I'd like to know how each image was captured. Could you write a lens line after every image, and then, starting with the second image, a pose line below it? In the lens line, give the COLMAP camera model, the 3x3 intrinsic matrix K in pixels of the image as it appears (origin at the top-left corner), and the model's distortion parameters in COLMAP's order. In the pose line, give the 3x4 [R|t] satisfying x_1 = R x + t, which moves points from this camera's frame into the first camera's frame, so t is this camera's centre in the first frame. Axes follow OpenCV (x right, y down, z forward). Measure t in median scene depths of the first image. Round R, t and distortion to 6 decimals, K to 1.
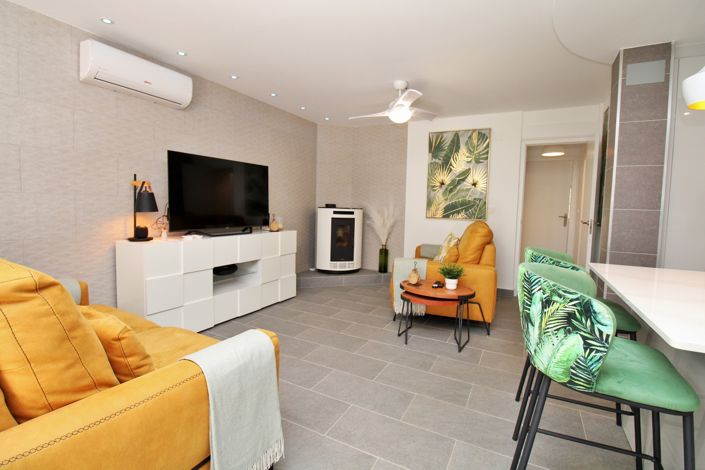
lens RADIAL K [[328.9, 0, 357.7], [0, 328.9, 227.9], [0, 0, 1]] dist [-0.012452, -0.007657]
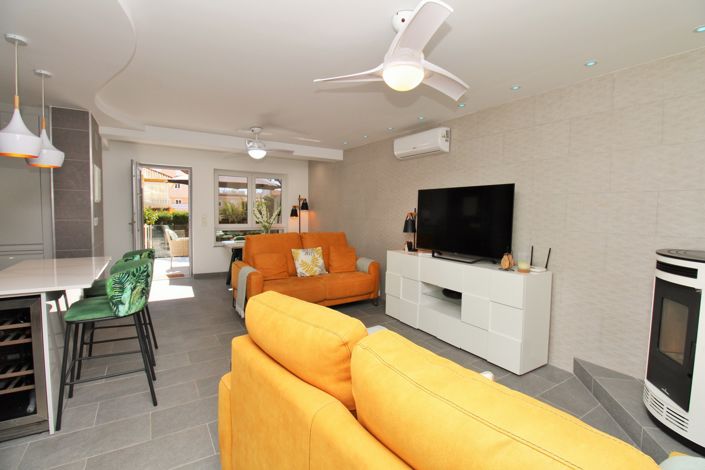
lens RADIAL K [[328.9, 0, 357.7], [0, 328.9, 227.9], [0, 0, 1]] dist [-0.012452, -0.007657]
pose [[-0.495596, 0.020754, -0.868305, 0.662529], [-0.089471, 0.993176, 0.074805, -0.132413], [0.863932, 0.114762, -0.490358, 1.249041]]
